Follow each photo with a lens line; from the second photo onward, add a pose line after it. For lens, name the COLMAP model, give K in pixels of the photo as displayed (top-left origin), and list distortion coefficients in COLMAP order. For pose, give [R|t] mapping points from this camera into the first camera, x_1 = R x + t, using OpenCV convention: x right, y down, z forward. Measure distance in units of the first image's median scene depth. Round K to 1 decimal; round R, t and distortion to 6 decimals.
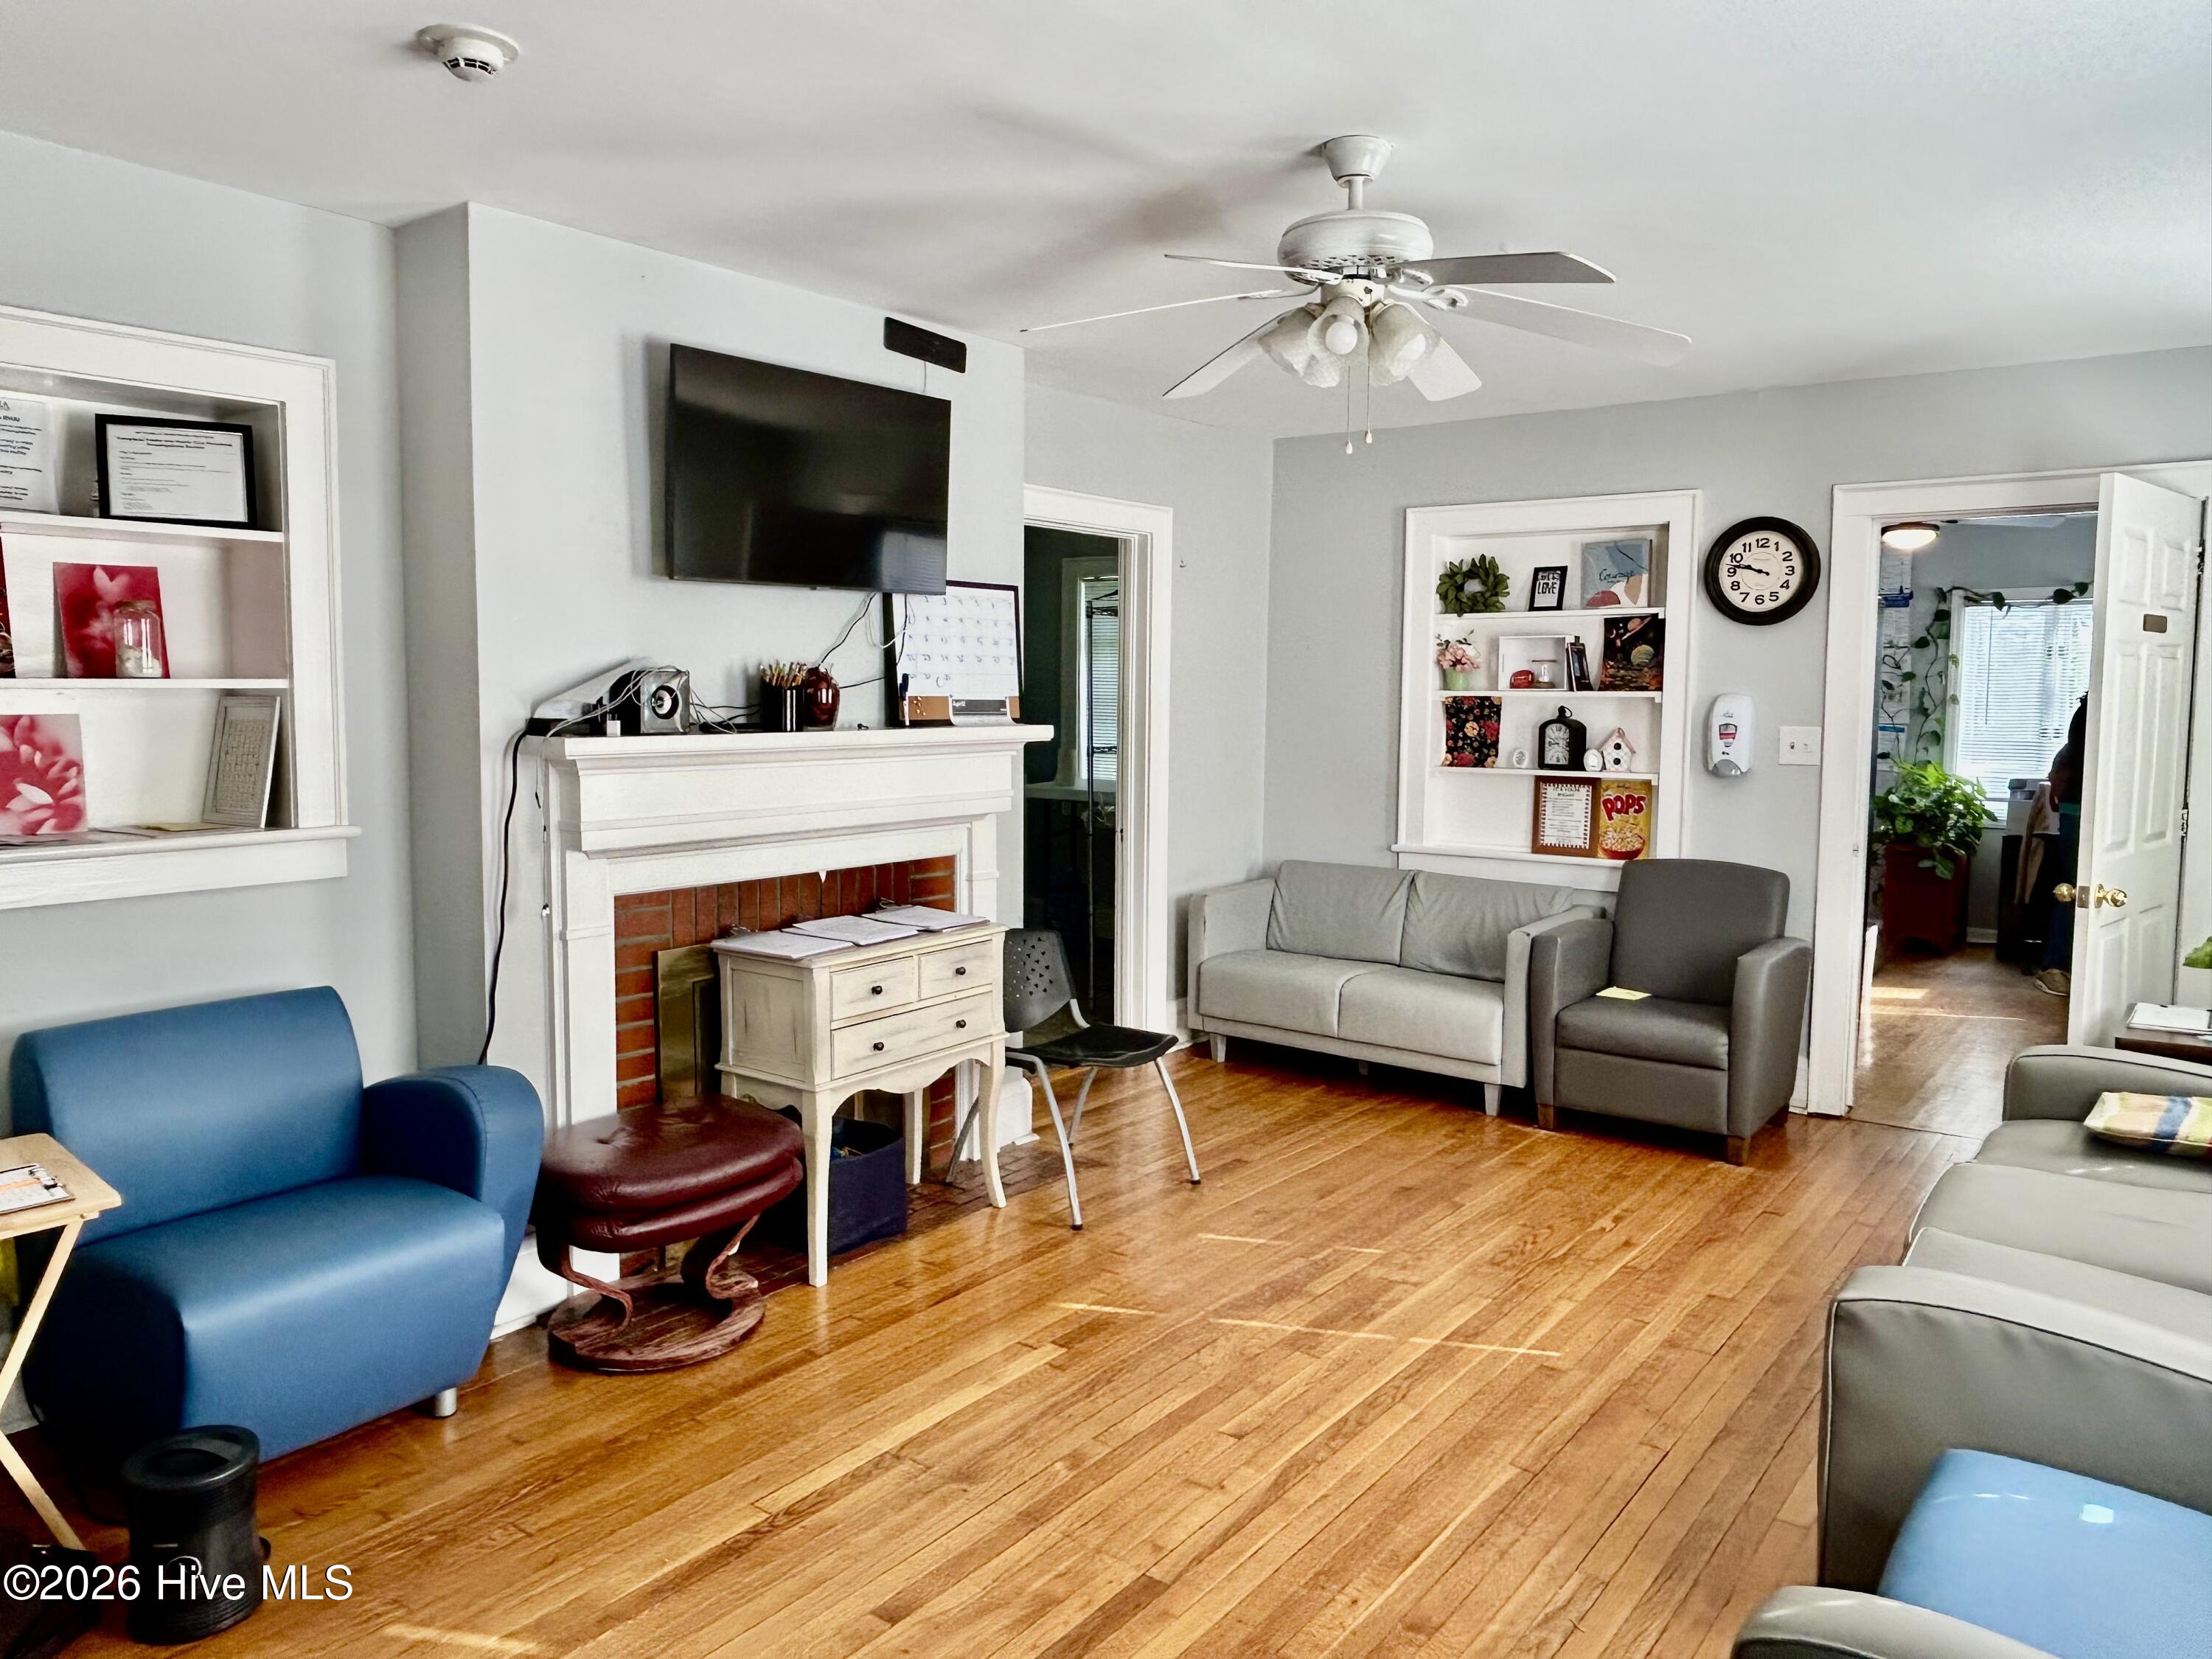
lens RADIAL K [[1496.7, 0, 1103.8], [0, 1496.7, 789.5], [0, 0, 1]] dist [-0.003674, -0.002084]
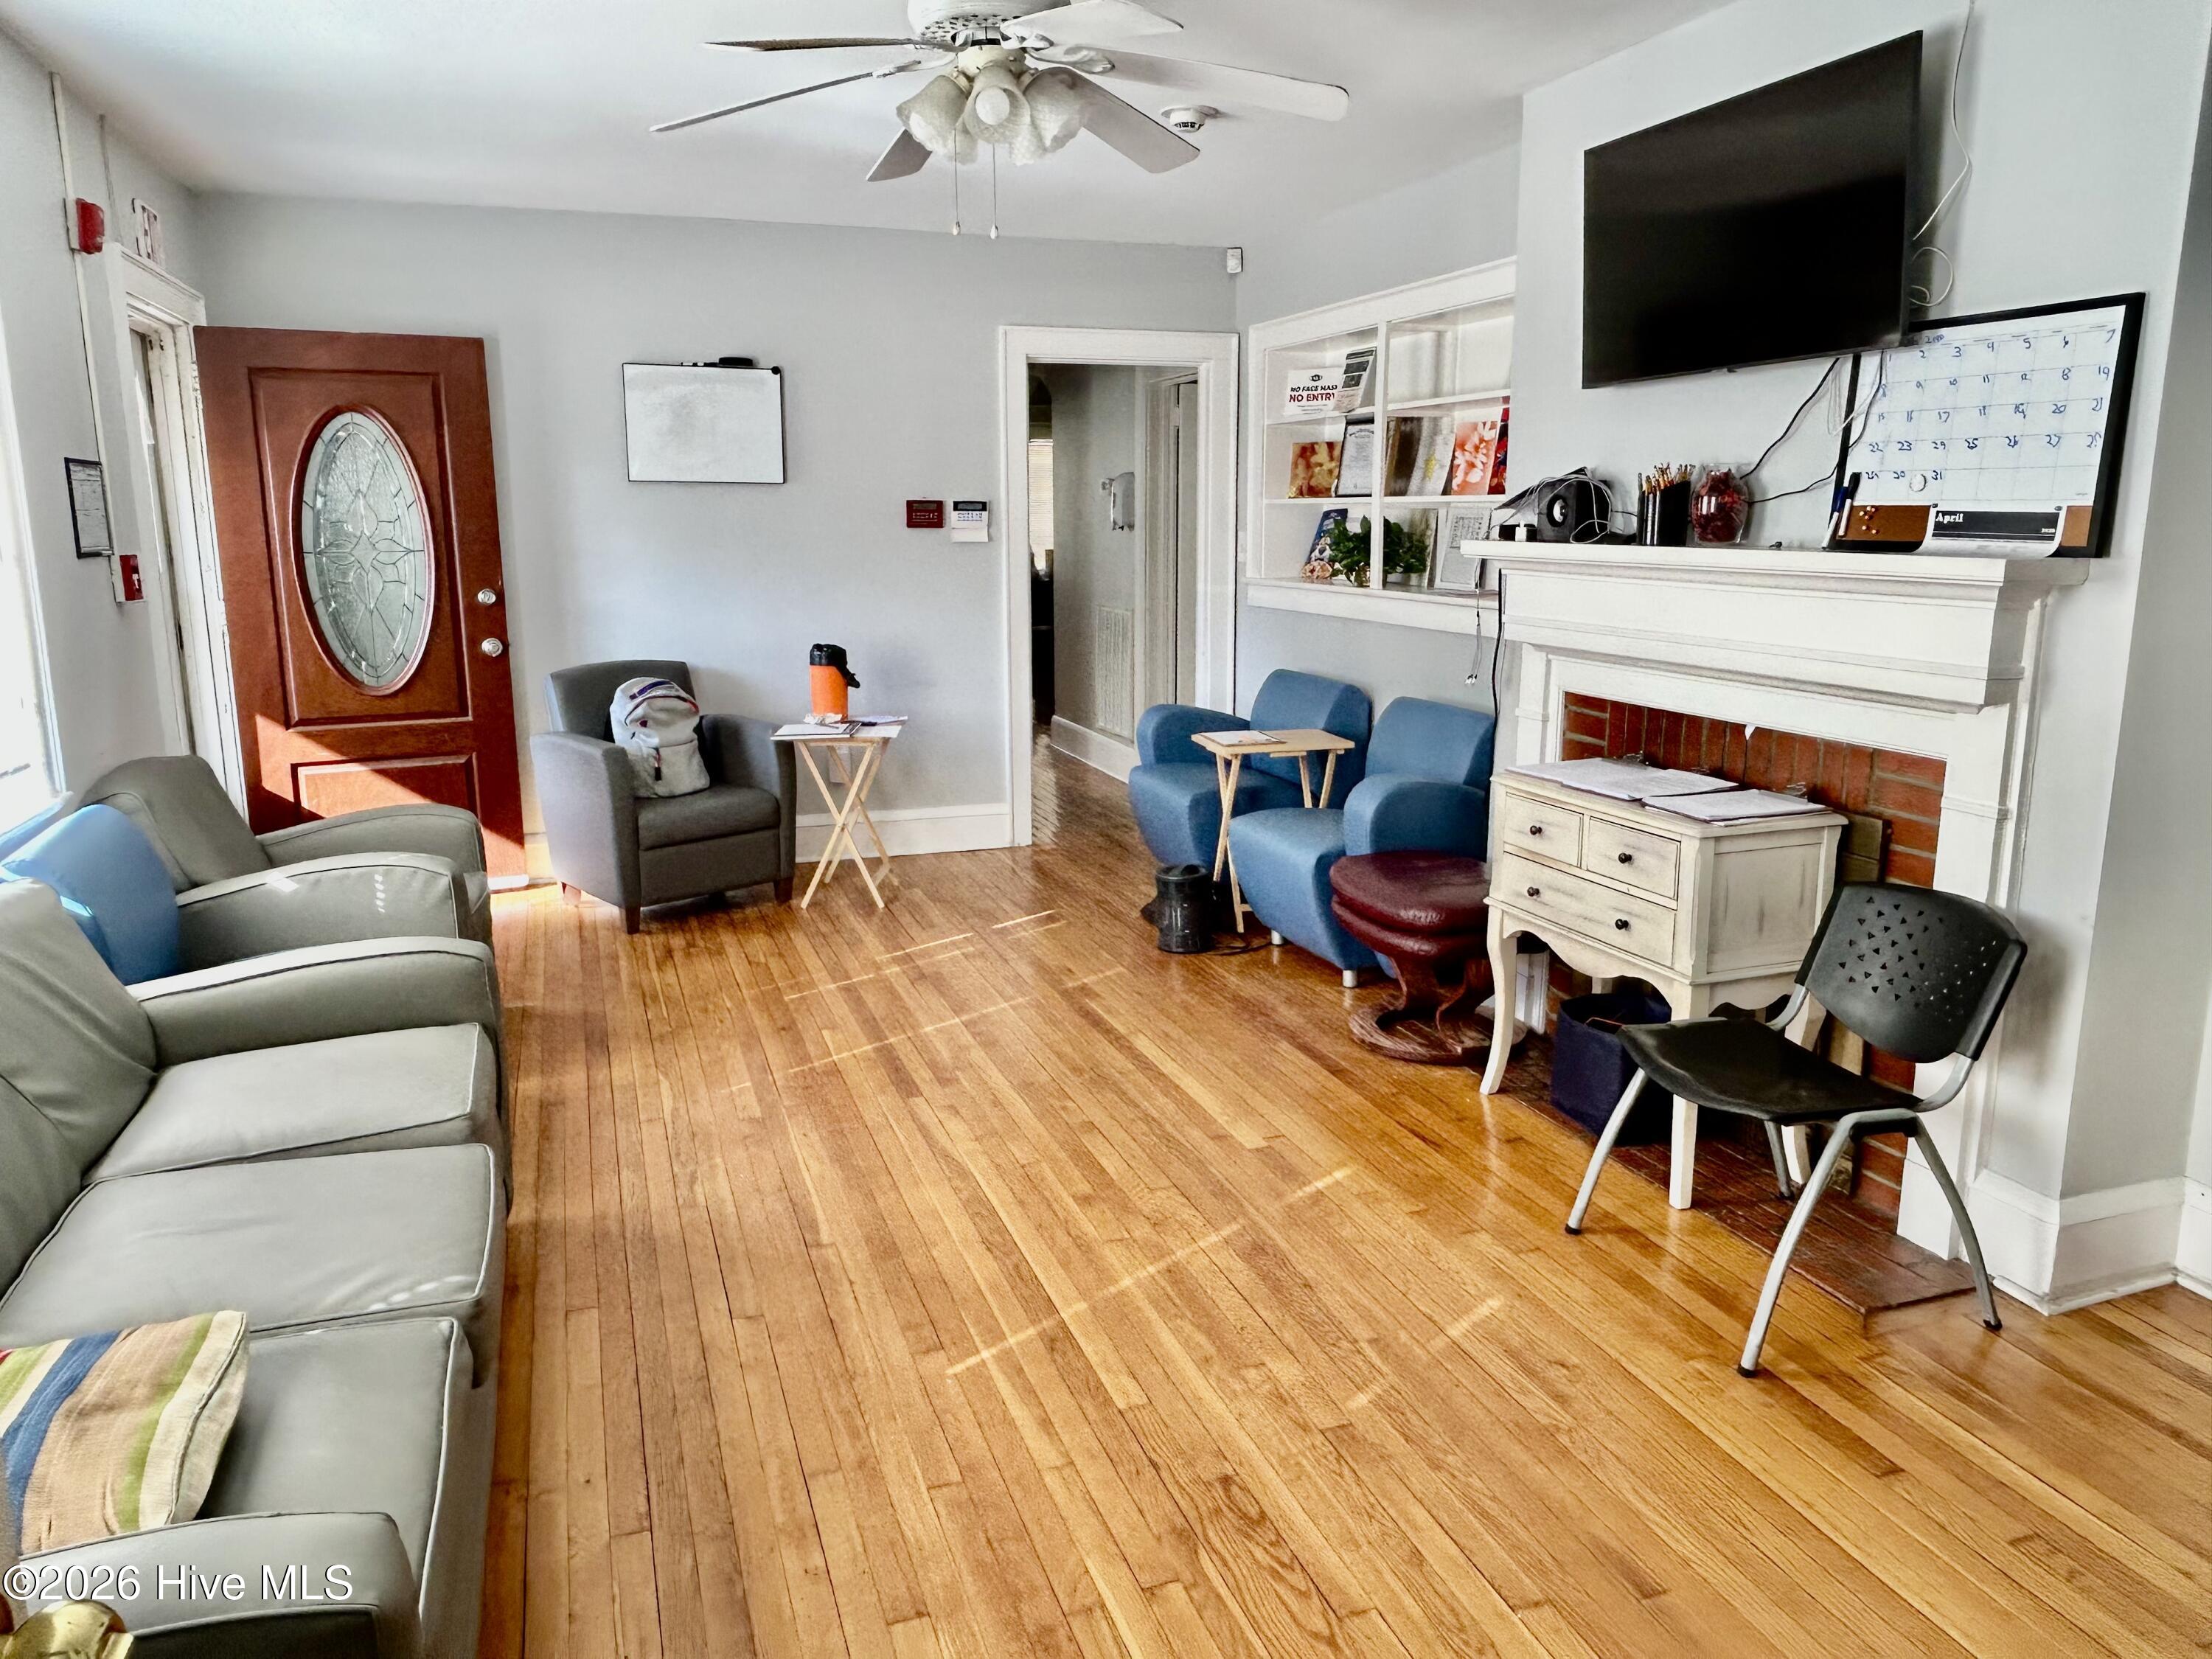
lens RADIAL K [[1551.9, 0, 1106.0], [0, 1551.9, 829.5], [0, 0, 1]] dist [0.002147, -0.000040]
pose [[-0.542261, 0.165872, -0.823675, 0.811586], [-0.064976, 0.969105, 0.237935, -0.078721], [0.837694, 0.182542, -0.514730, 1.332700]]
